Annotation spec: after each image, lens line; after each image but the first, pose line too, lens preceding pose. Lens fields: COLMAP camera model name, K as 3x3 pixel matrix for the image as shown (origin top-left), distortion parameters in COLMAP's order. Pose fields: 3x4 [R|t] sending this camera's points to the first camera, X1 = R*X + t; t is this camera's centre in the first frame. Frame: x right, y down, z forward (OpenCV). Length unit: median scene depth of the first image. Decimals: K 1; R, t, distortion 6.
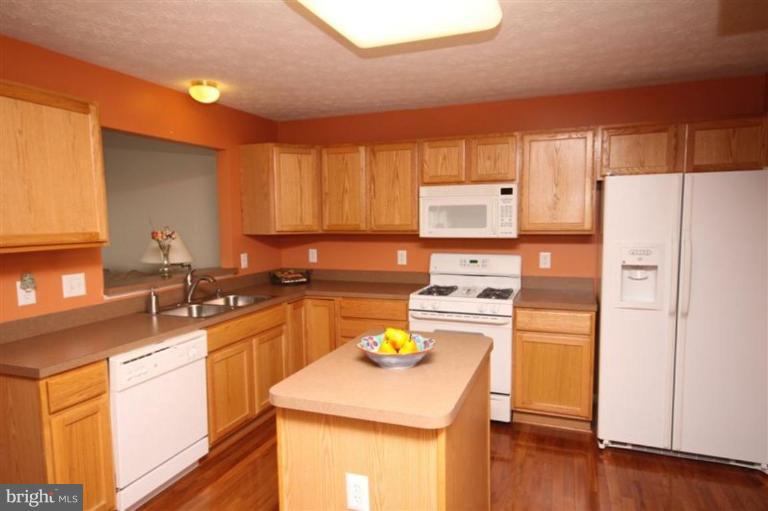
lens RADIAL K [[478.2, 0, 384.0], [0, 478.2, 255.5], [0, 0, 1]] dist [0.000387, 0.021515]
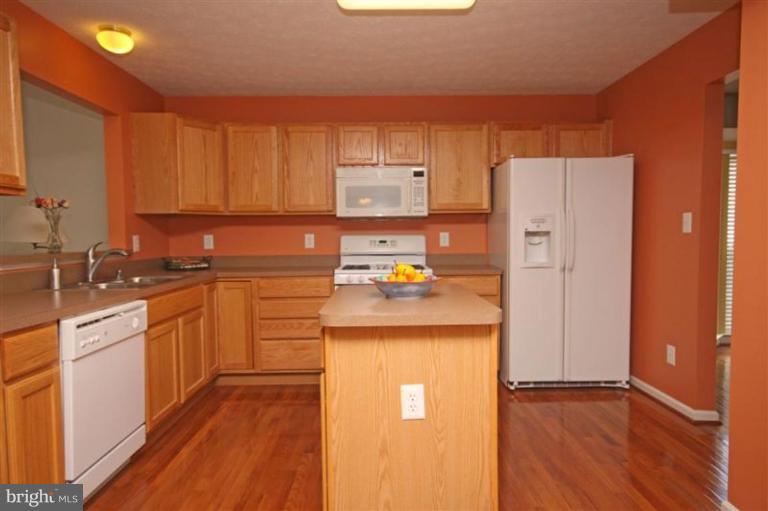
lens RADIAL K [[478.2, 0, 384.0], [0, 478.2, 255.5], [0, 0, 1]] dist [0.000387, 0.021515]
pose [[0.928077, -0.011270, 0.372217, -0.231412], [0.028880, 0.998710, -0.041770, 0.097816], [-0.371266, 0.049515, 0.927205, 0.012381]]
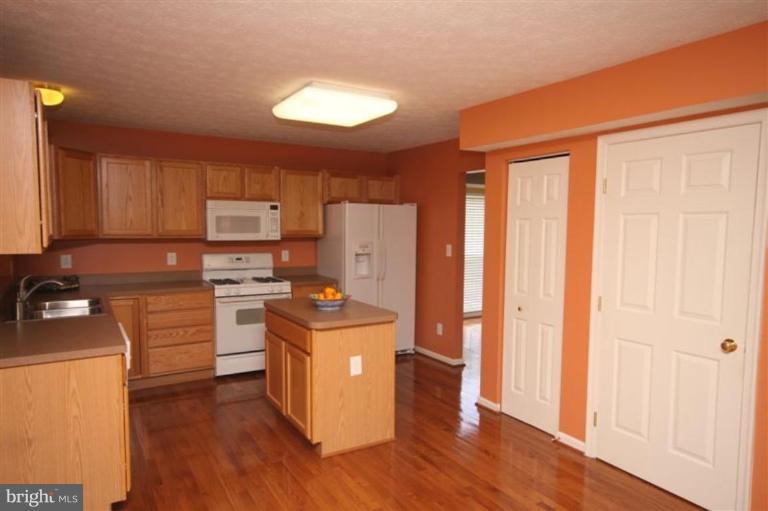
lens RADIAL K [[493.5, 0, 384.0], [0, 493.5, 255.5], [0, 0, 1]] dist [-0.001620, 0.000144]
pose [[0.610709, -0.030624, 0.791263, -0.708929], [0.047873, 0.998852, 0.001709, 0.022030], [-0.790407, 0.036836, 0.611474, -0.153377]]
